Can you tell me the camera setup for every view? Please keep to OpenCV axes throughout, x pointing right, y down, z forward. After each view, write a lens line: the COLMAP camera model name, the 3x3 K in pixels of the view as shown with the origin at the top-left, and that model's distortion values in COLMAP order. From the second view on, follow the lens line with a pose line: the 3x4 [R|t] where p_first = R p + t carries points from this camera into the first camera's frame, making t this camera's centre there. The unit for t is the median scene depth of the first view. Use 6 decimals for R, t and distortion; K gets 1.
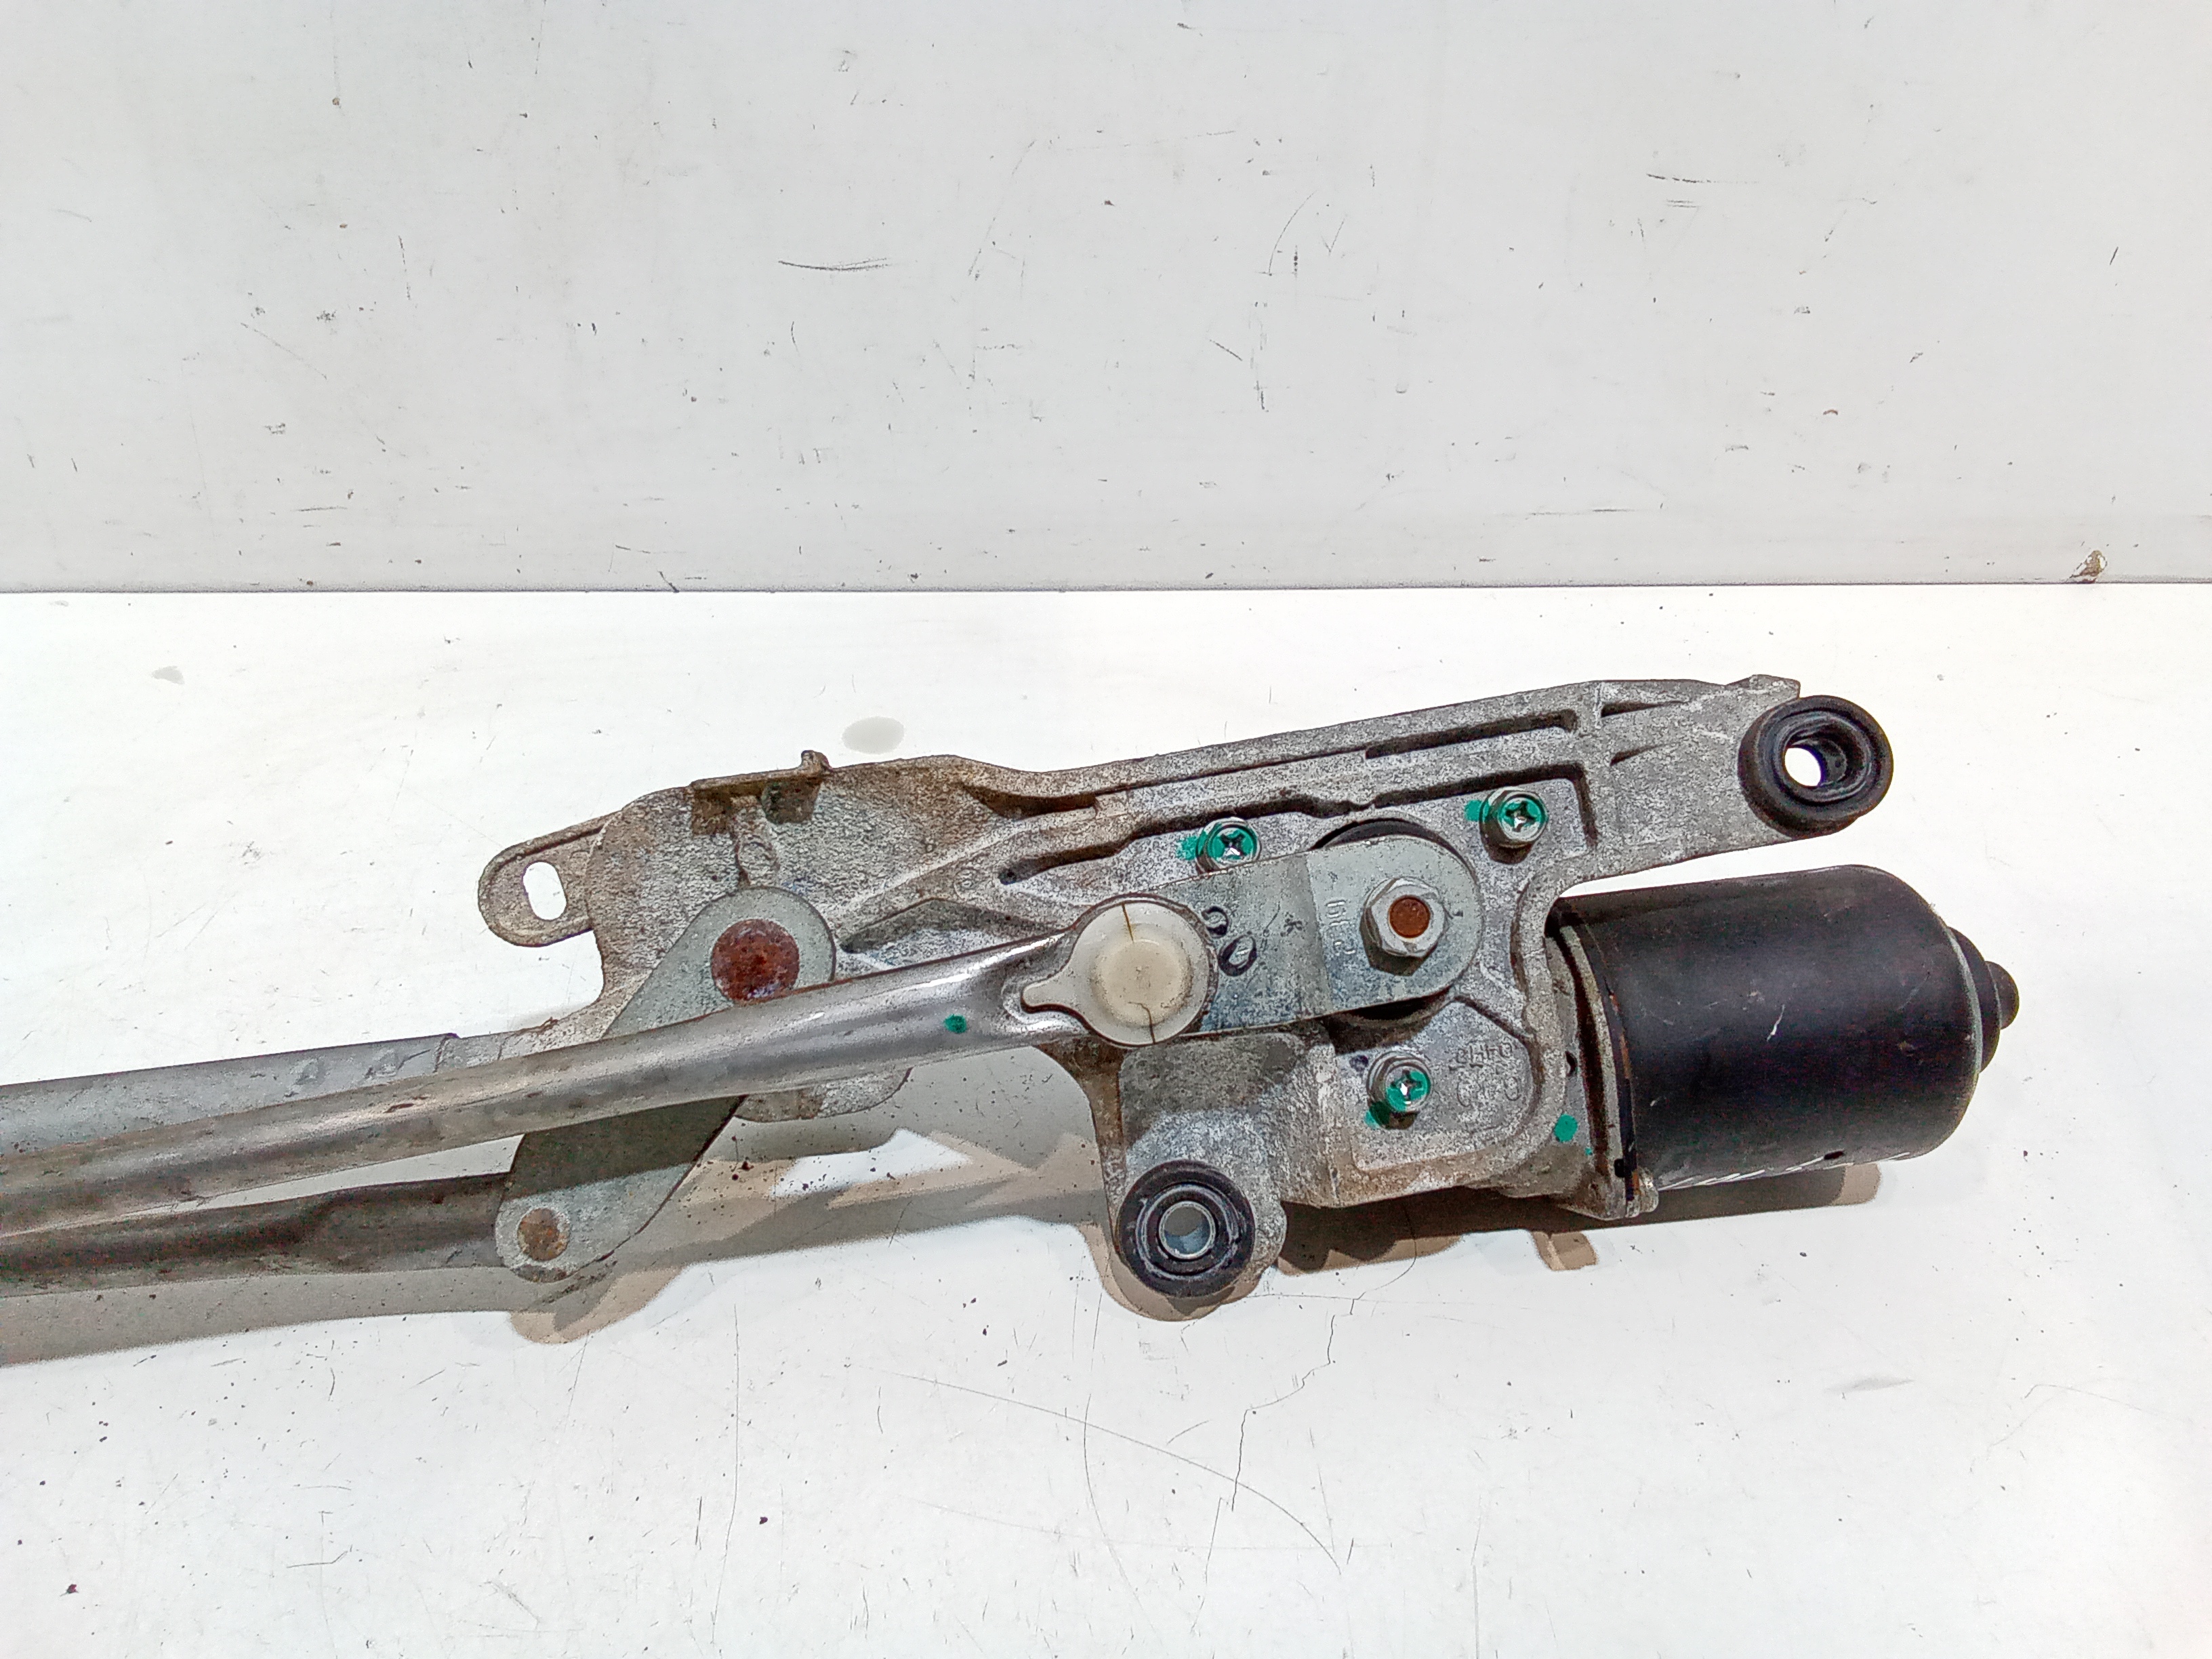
lens RADIAL K [[1569.9, 0, 1109.5], [0, 1569.9, 836.3], [0, 0, 1]] dist [0.058021, -0.083475]
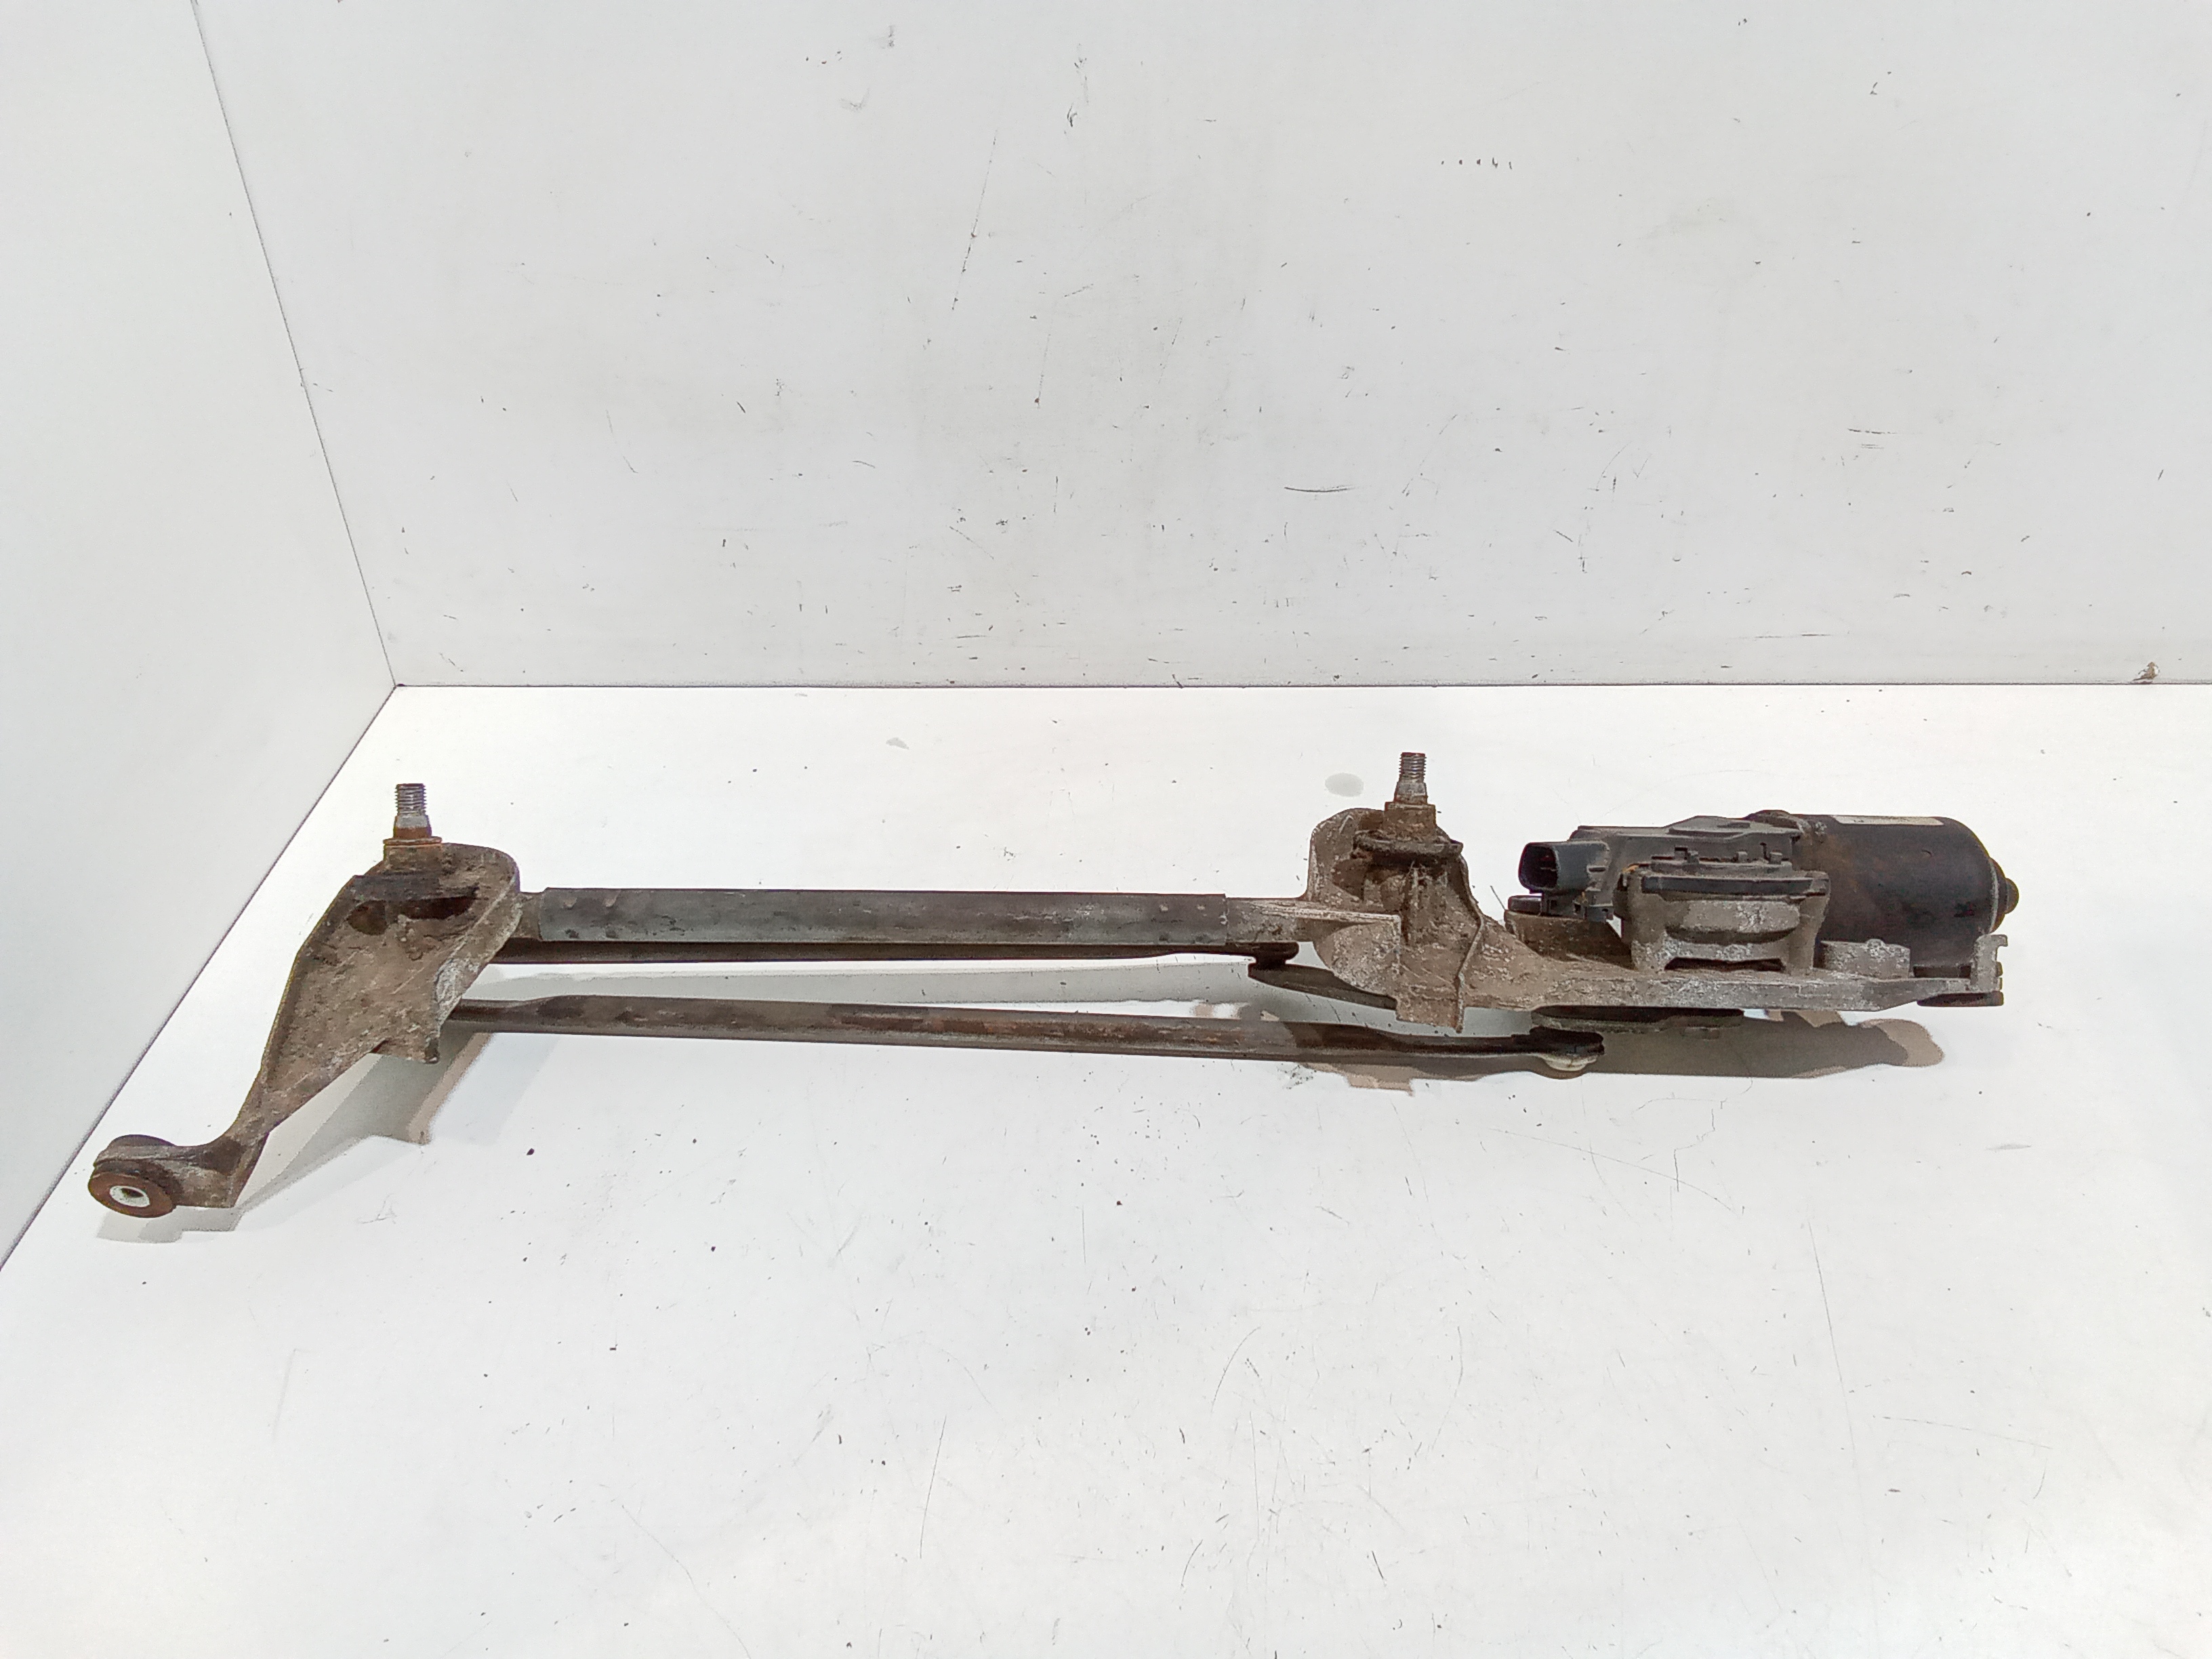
lens RADIAL K [[1569.9, 0, 1091.2], [0, 1569.9, 823.4], [0, 0, 1]] dist [0.058021, -0.083475]
pose [[0.998641, 0.010808, -0.050980, -0.323408], [-0.011894, 0.999707, -0.021063, 0.010247], [0.050738, 0.021640, 0.998478, -0.589009]]
